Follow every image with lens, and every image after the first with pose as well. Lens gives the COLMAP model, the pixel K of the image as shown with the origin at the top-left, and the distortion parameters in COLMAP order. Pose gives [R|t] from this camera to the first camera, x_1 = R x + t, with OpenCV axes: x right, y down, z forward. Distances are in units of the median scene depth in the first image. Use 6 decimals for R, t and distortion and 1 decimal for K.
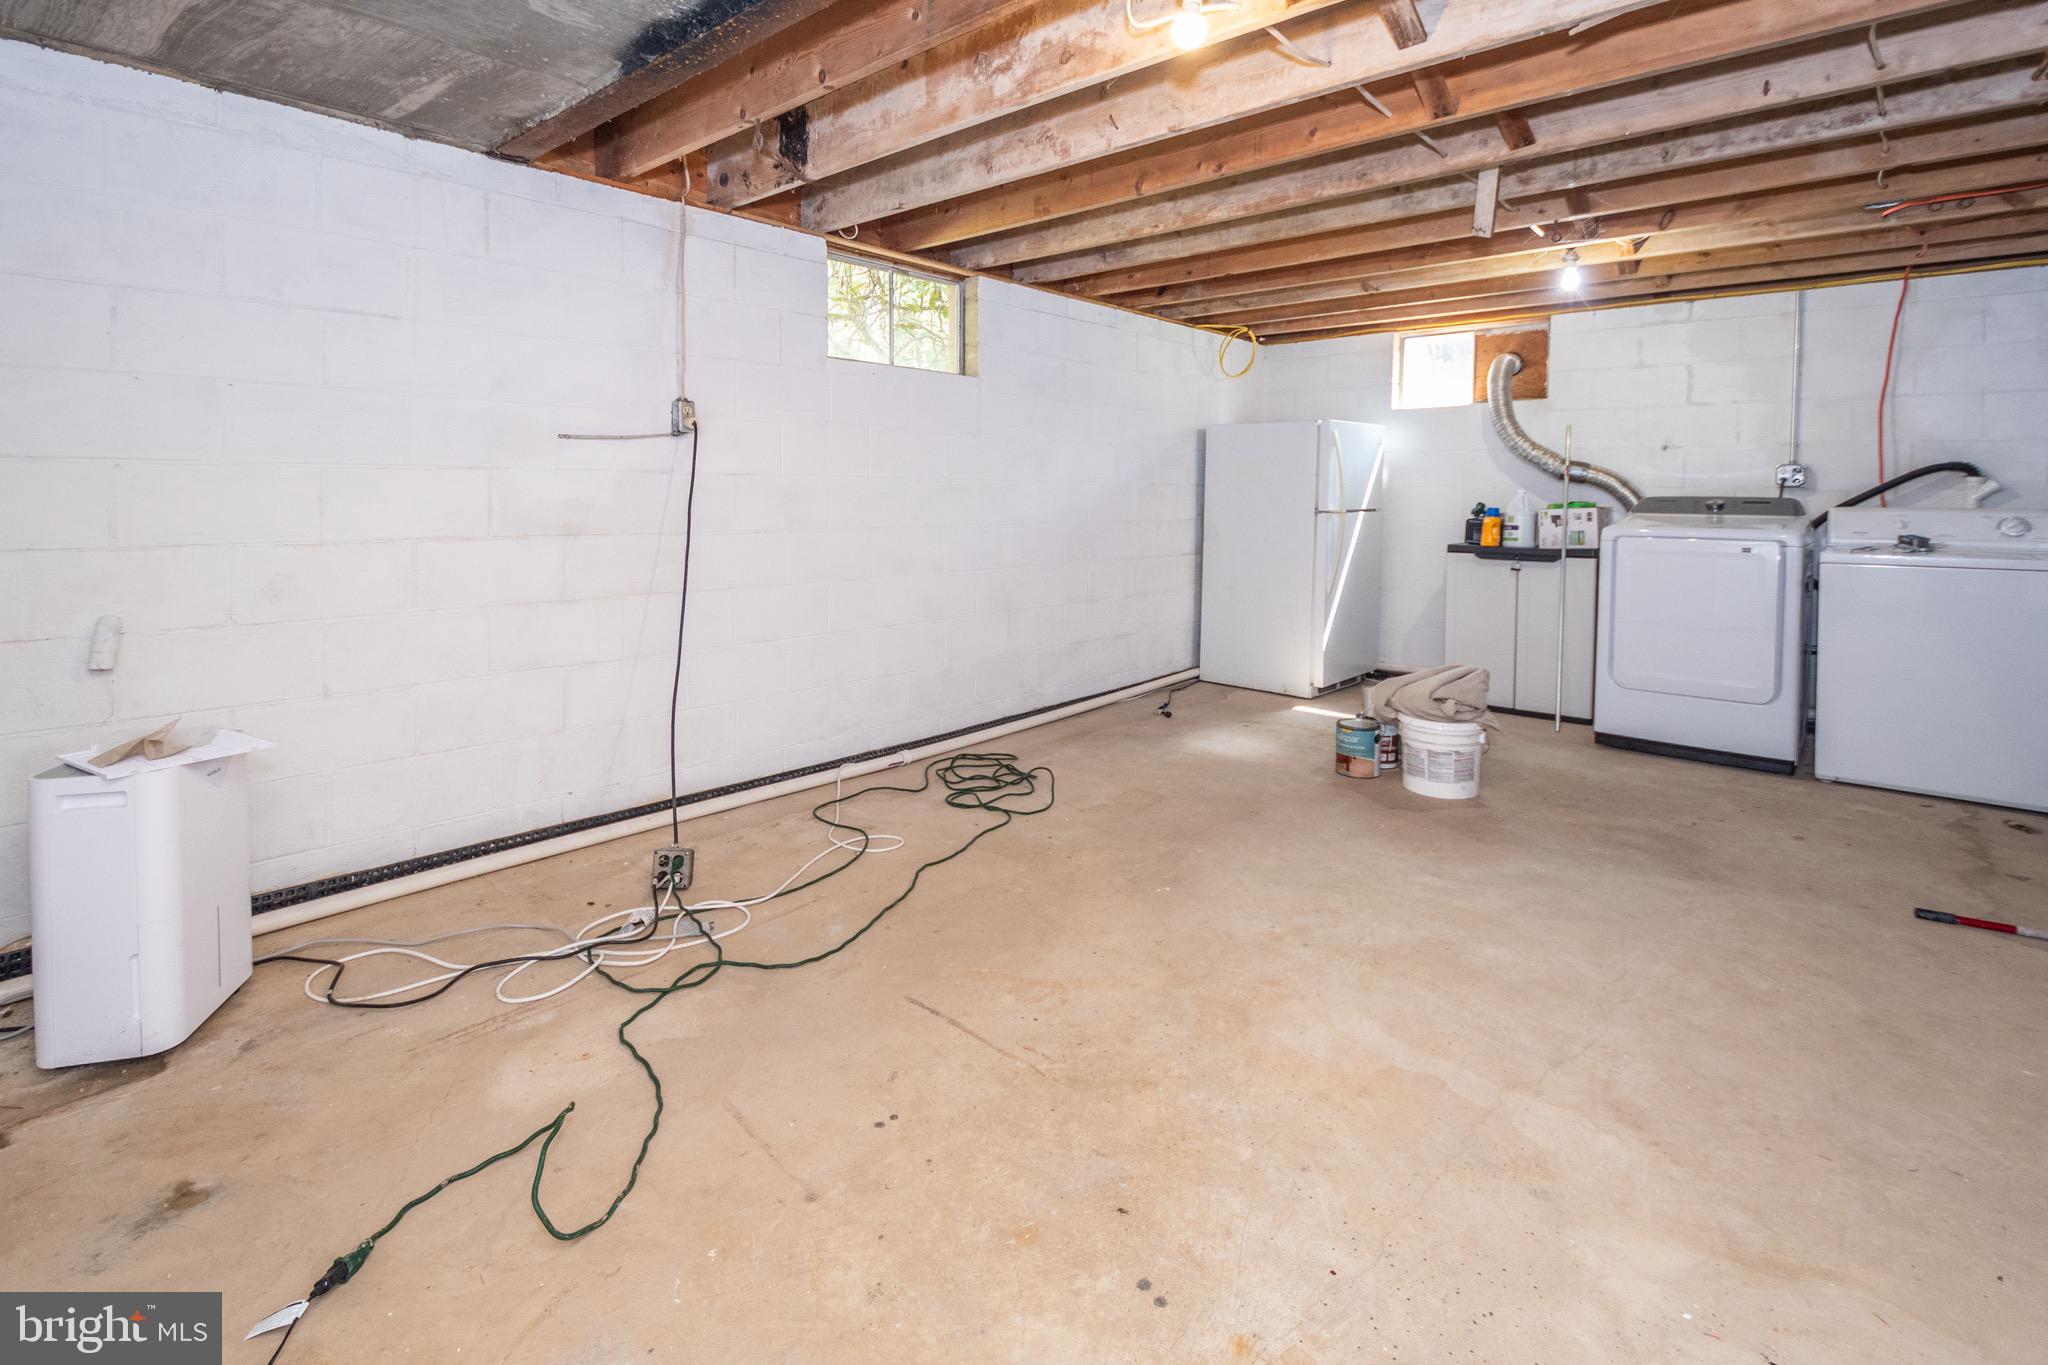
lens RADIAL K [[938.2, 0, 1031.4], [0, 938.2, 673.0], [0, 0, 1]] dist [0.005582, -0.000812]
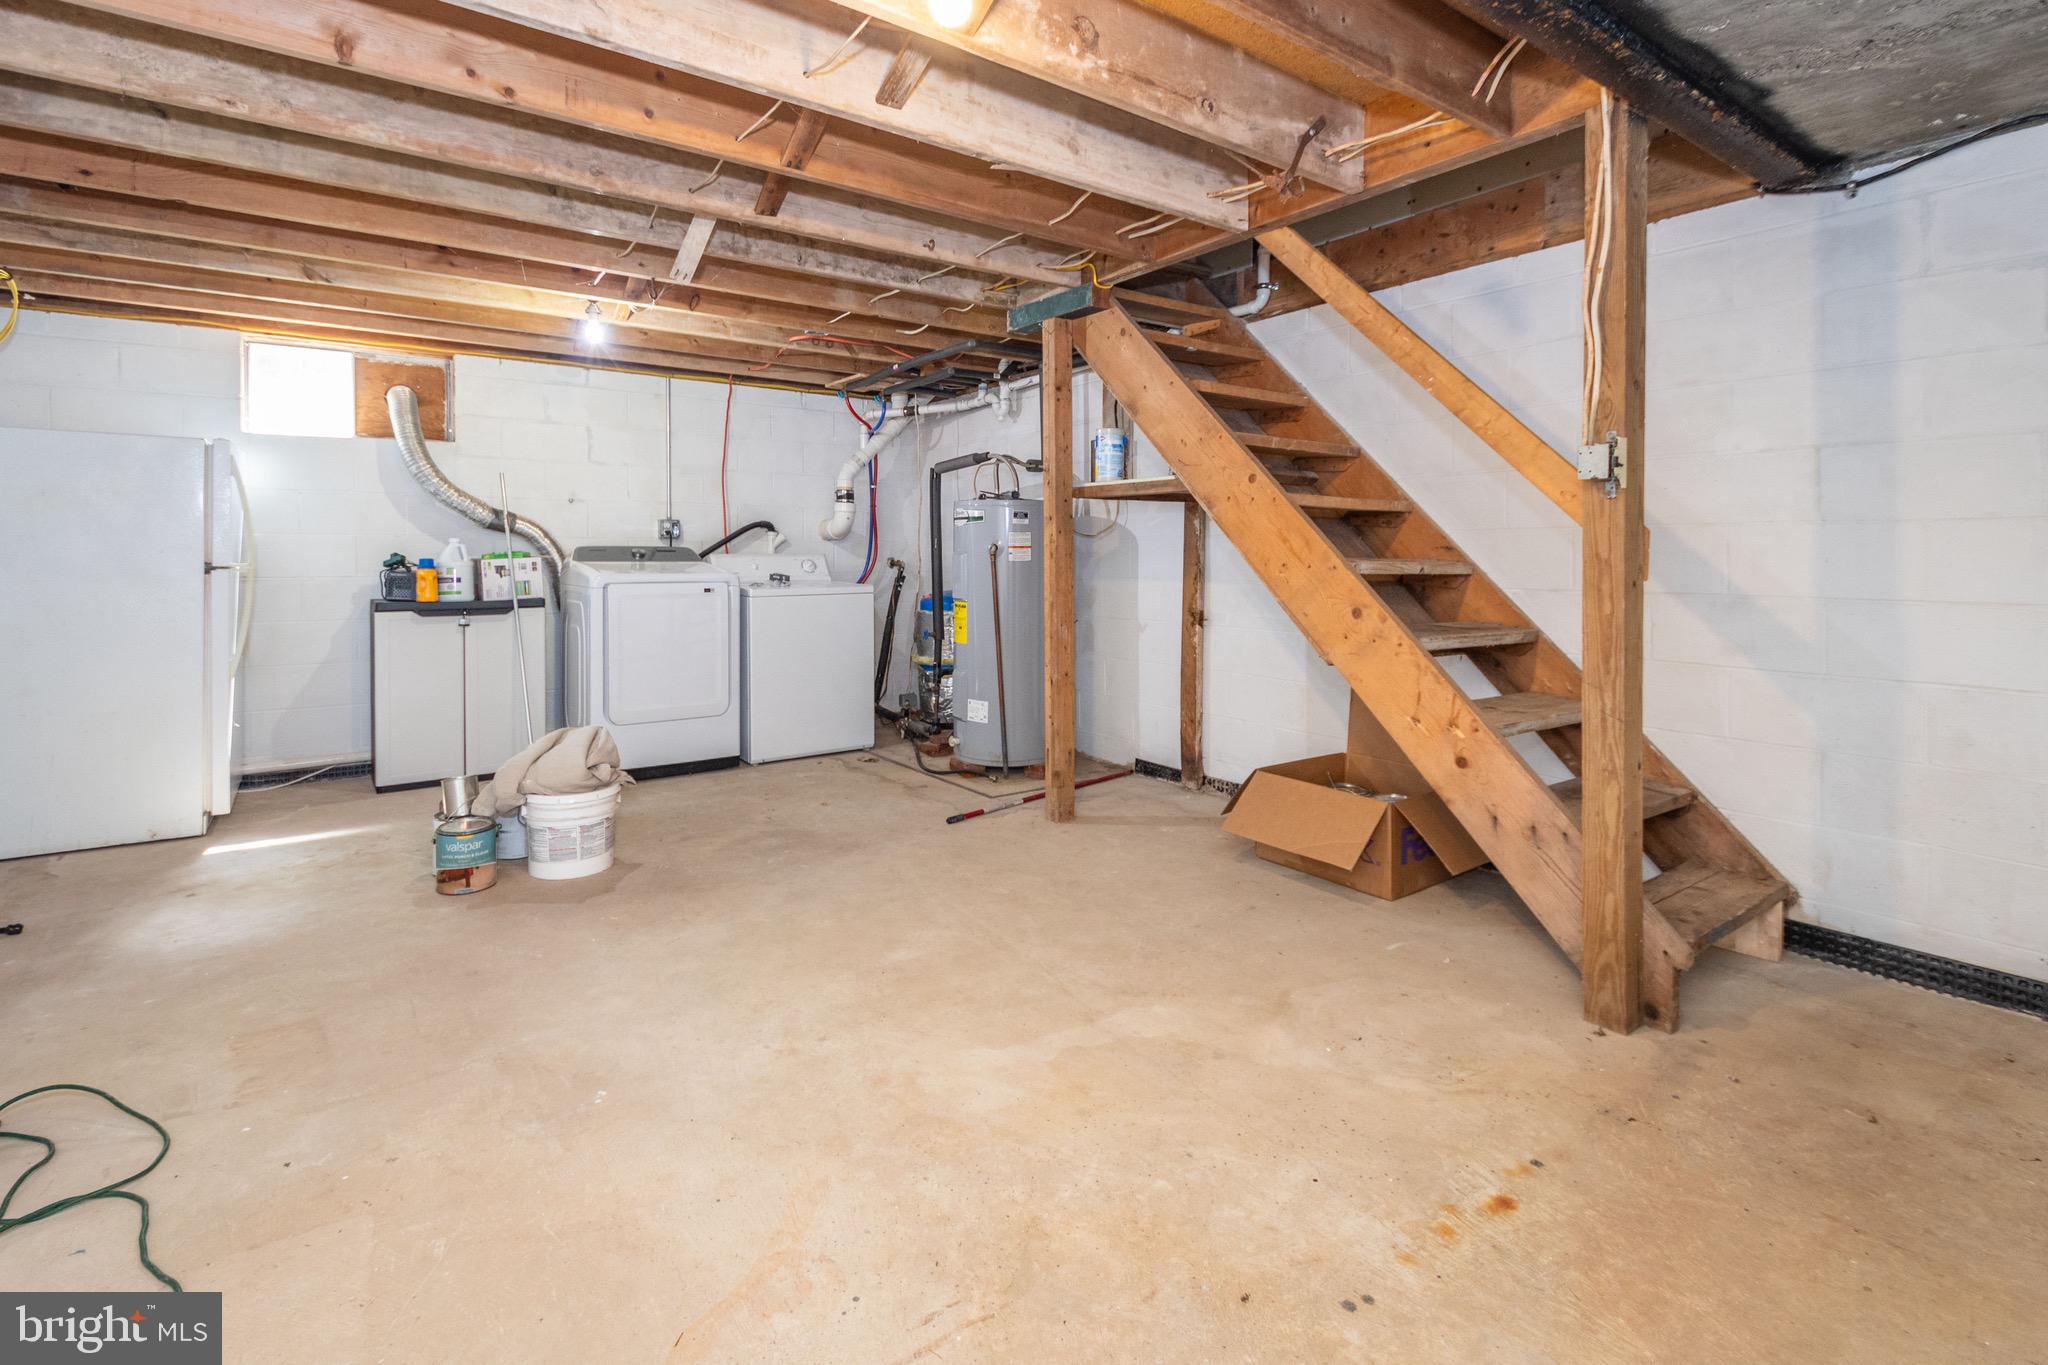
lens RADIAL K [[938.2, 0, 973.7], [0, 938.2, 683.0], [0, 0, 1]] dist [0.005582, -0.000812]
pose [[0.248106, -0.142846, 0.958143, -0.373304], [0.181417, 0.978421, 0.098892, -0.082975], [-0.951594, 0.149288, 0.268667, 0.432771]]
